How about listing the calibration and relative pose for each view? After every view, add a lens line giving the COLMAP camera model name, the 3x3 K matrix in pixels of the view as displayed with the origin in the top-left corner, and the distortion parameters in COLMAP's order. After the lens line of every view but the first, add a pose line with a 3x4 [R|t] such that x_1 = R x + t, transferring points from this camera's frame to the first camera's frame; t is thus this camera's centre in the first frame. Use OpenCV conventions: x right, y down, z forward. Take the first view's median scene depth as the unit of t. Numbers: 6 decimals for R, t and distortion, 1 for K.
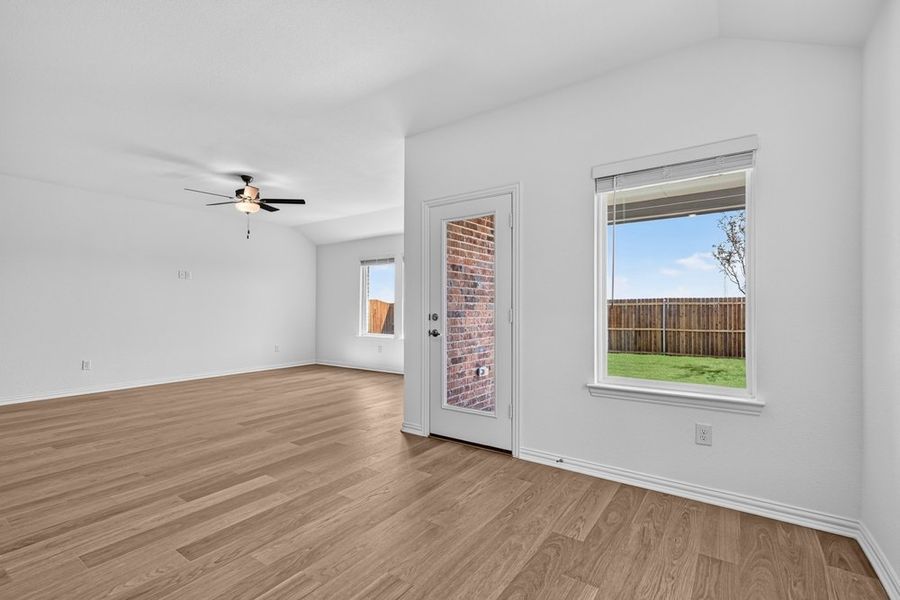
lens RADIAL K [[409.8, 0, 463.6], [0, 409.8, 309.4], [0, 0, 1]] dist [0.016238, -0.000510]
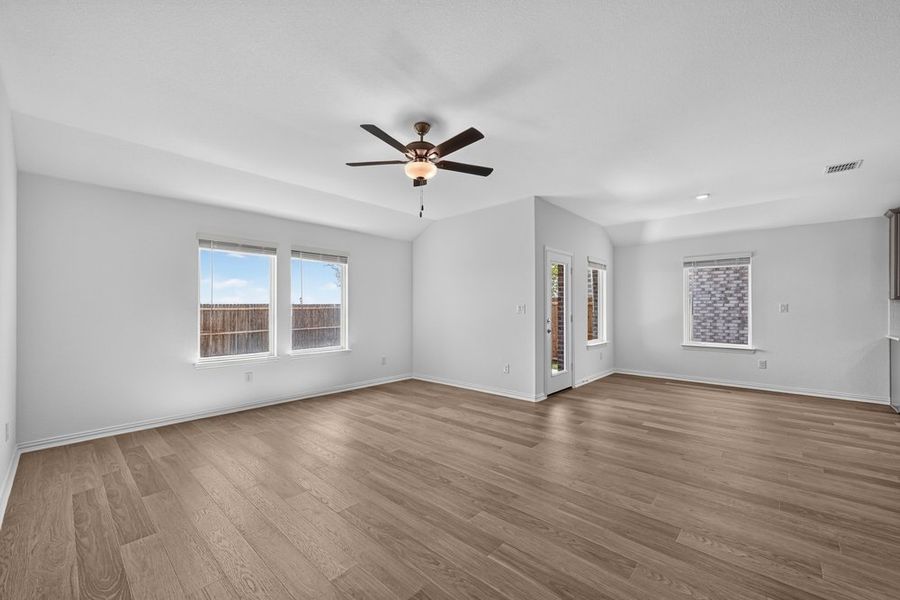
lens RADIAL K [[352.4, 0, 439.6], [0, 352.4, 313.7], [0, 0, 1]] dist [0.000616, -0.000012]
pose [[0.165097, -0.011728, 0.986208, -1.099939], [0.006148, 0.999922, 0.010862, -0.020118], [-0.986258, 0.004270, 0.165156, 0.883274]]
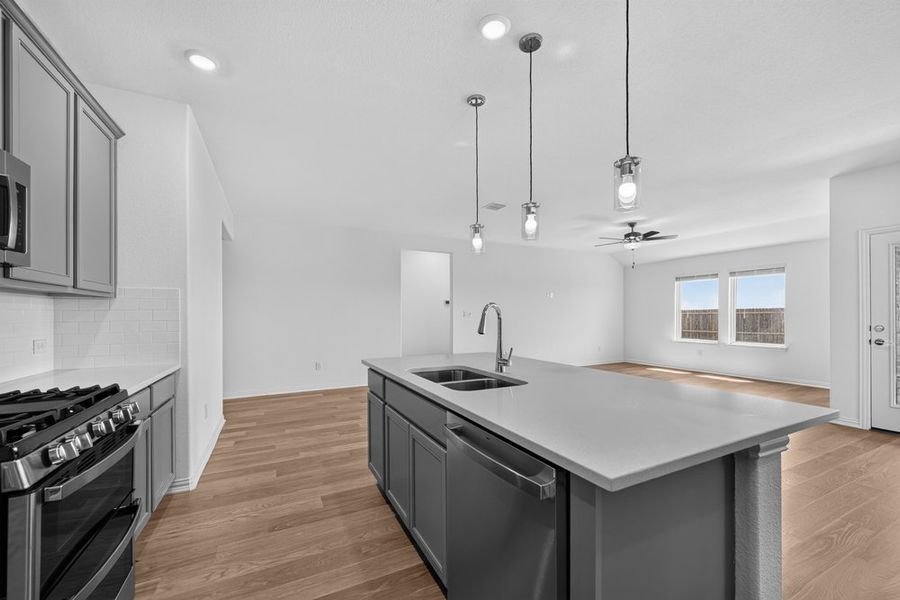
lens RADIAL K [[363.8, 0, 455.9], [0, 363.8, 314.1], [0, 0, 1]] dist [-0.003118, -0.000292]
pose [[0.872226, -0.002827, -0.489095, -0.457460], [0.000426, 0.999987, -0.005020, -0.012576], [0.489103, 0.004170, 0.872216, -0.363423]]
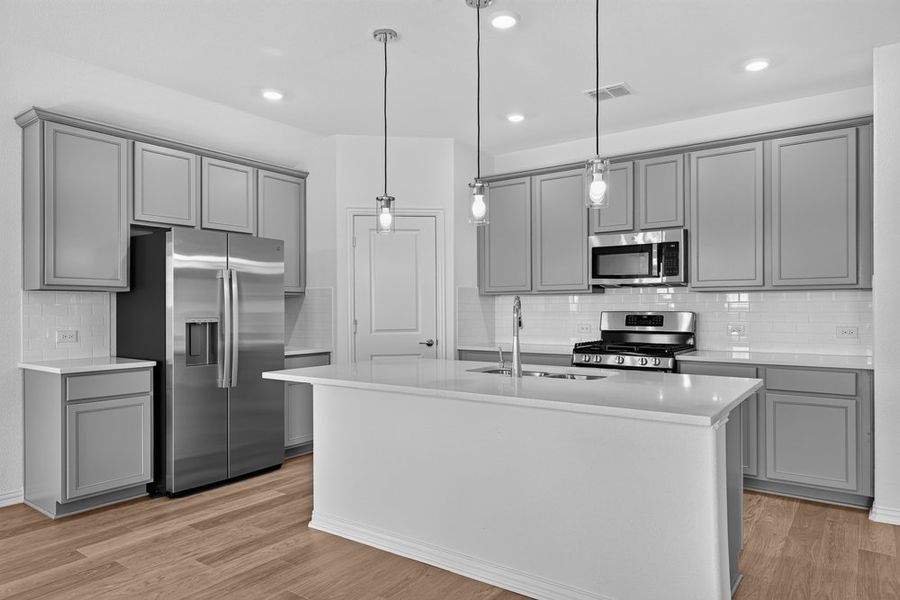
lens RADIAL K [[577.6, 0, 450.0], [0, 577.6, 300.0], [0, 0, 1]] dist [-0.002985, -0.002000]
pose [[-0.999304, 0.005323, 0.036929, -0.575645], [0.005073, 0.999964, -0.006859, -0.019579], [-0.036964, -0.006666, -0.999294, 0.604595]]
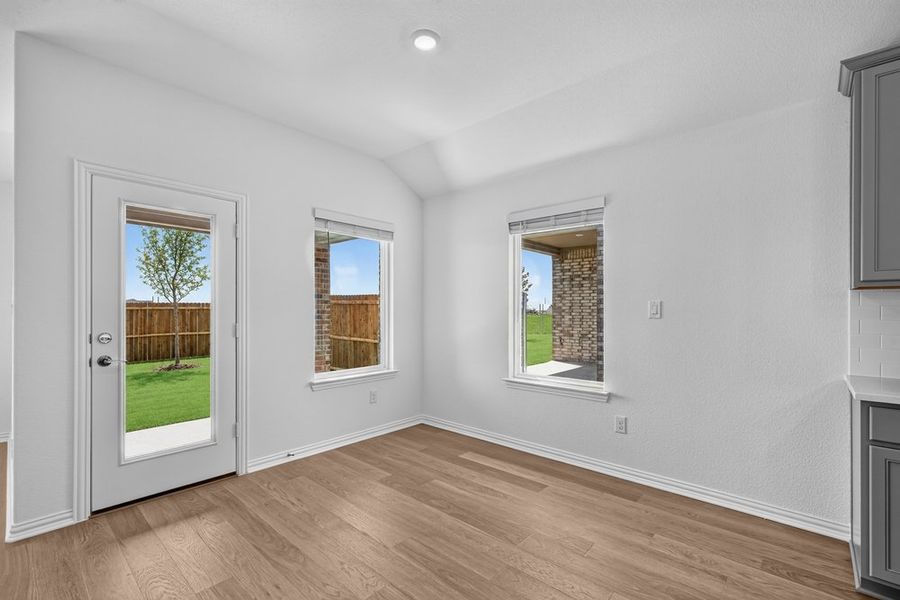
lens RADIAL K [[396.8, 0, 451.9], [0, 396.8, 308.7], [0, 0, 1]] dist [0.002614, 0.000021]
pose [[0.136098, 0.003131, 0.990690, -0.483344], [0.002917, 0.999989, -0.003562, -0.019492], [-0.990691, 0.003375, 0.136088, 0.245183]]
